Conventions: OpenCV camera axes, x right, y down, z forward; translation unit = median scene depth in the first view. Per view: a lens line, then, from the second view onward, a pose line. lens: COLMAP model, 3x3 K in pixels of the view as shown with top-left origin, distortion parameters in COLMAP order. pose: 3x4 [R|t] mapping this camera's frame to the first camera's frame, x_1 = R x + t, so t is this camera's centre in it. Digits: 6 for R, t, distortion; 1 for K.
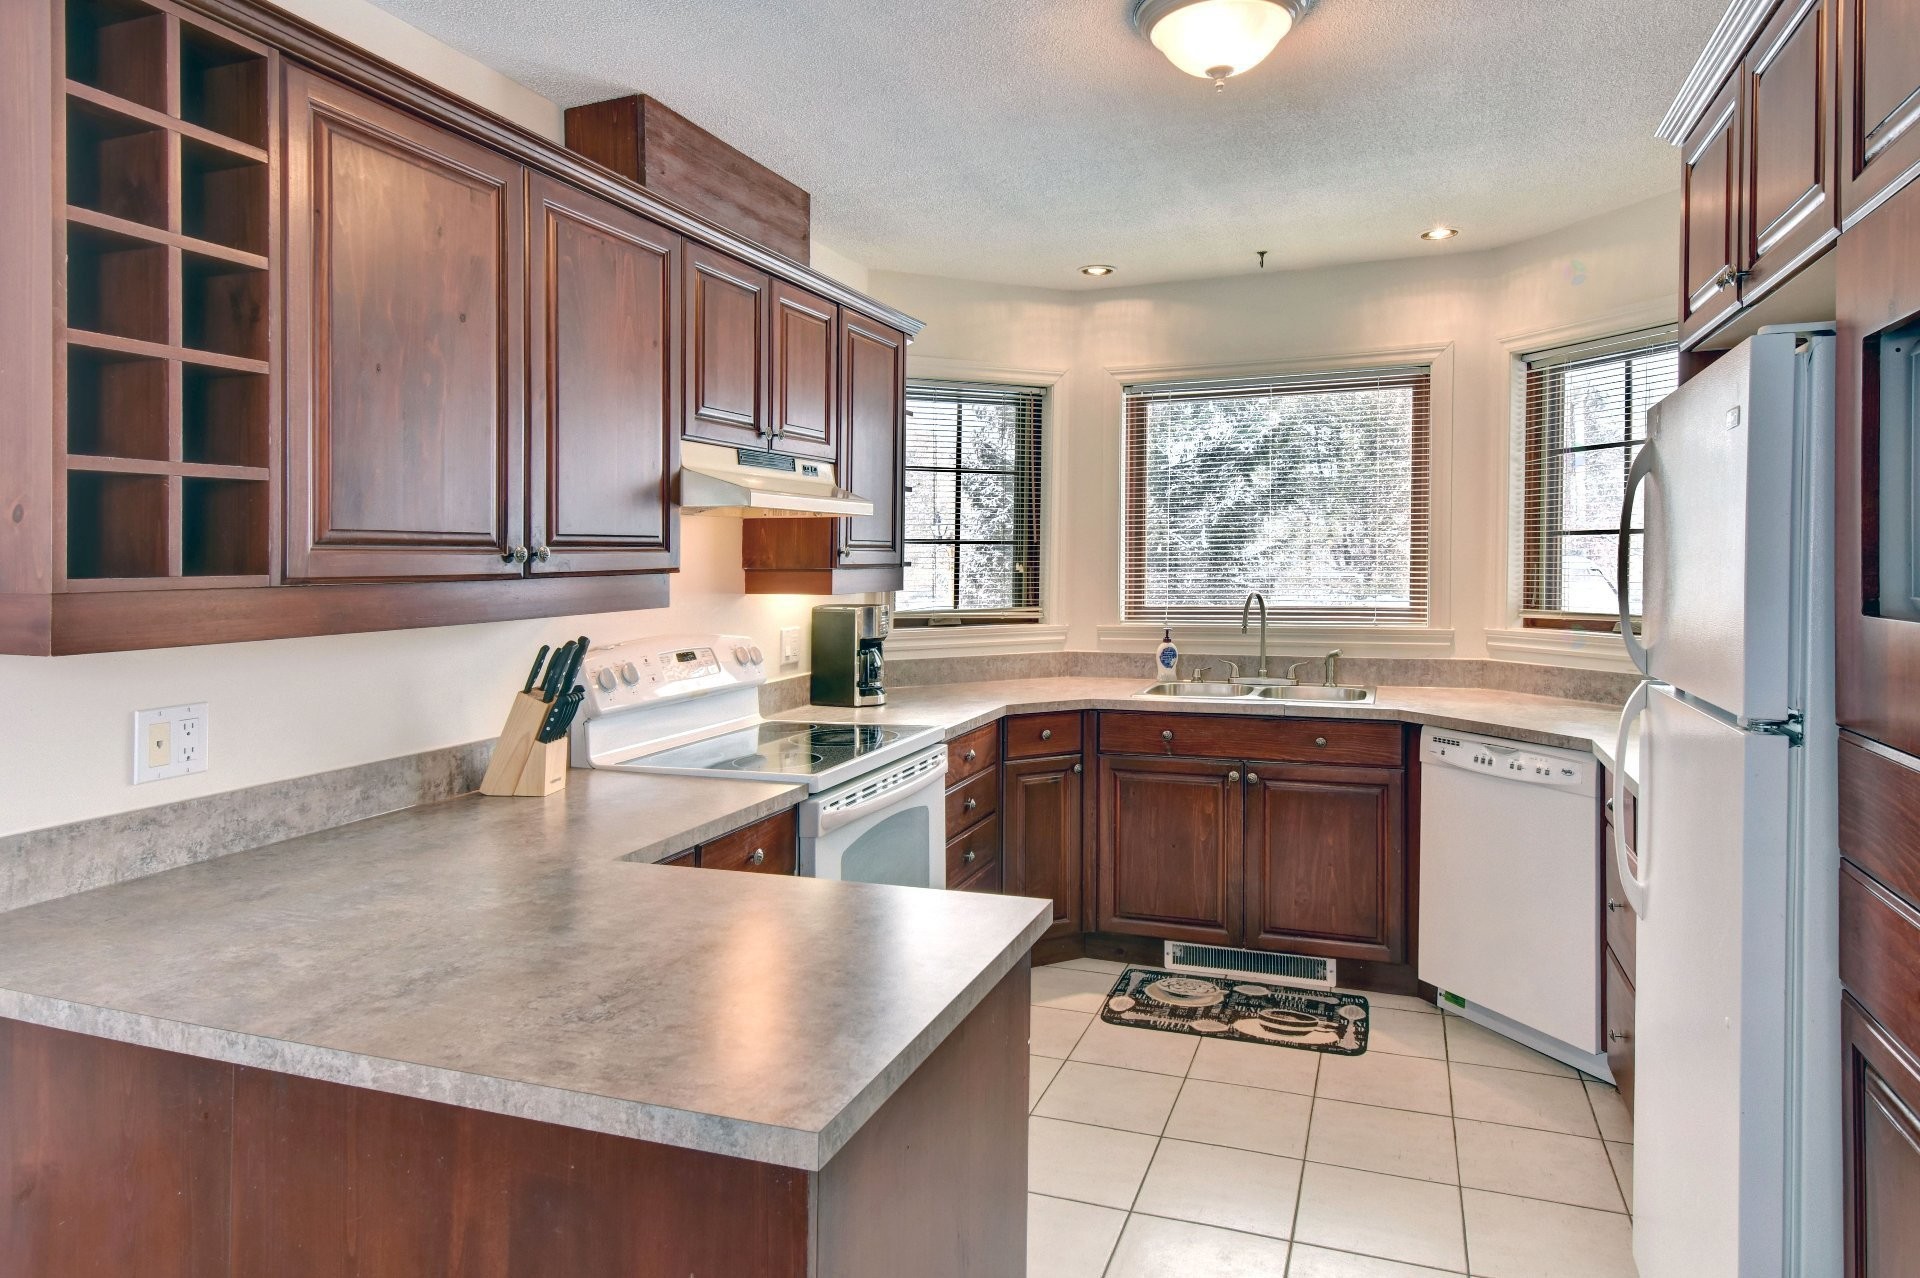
lens RADIAL K [[1064.6, 0, 1006.5], [0, 1064.6, 571.1], [0, 0, 1]] dist [0.026971, -0.000722]
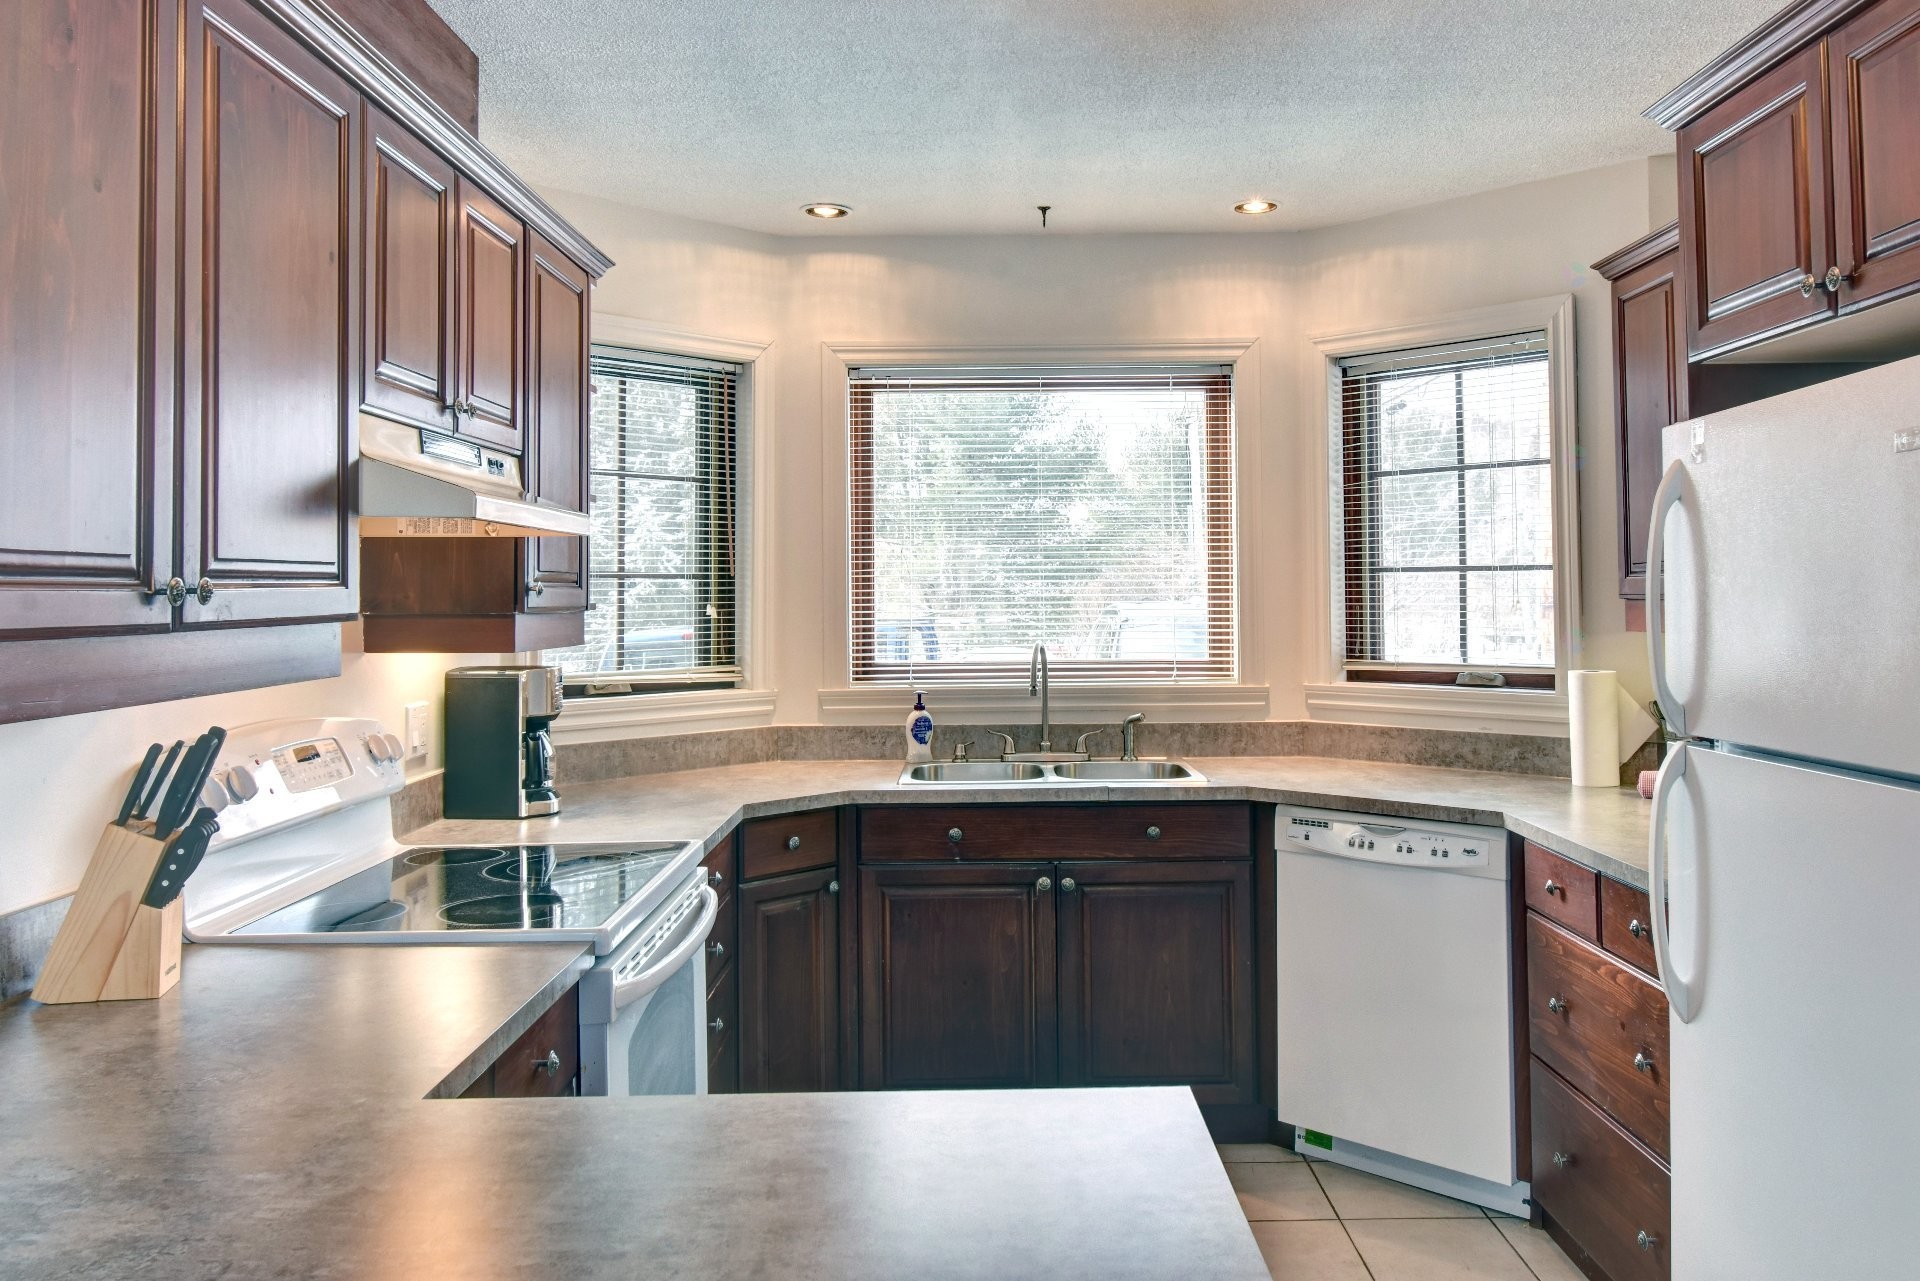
lens RADIAL K [[1382.6, 0, 962.0], [0, 1382.6, 576.4], [0, 0, 1]] dist [0.011633, -0.008829]
pose [[0.943311, 0.006630, 0.331844, -0.170384], [0.002579, 0.999624, -0.027301, -0.000944], [-0.331900, 0.026609, 0.942939, 0.077649]]
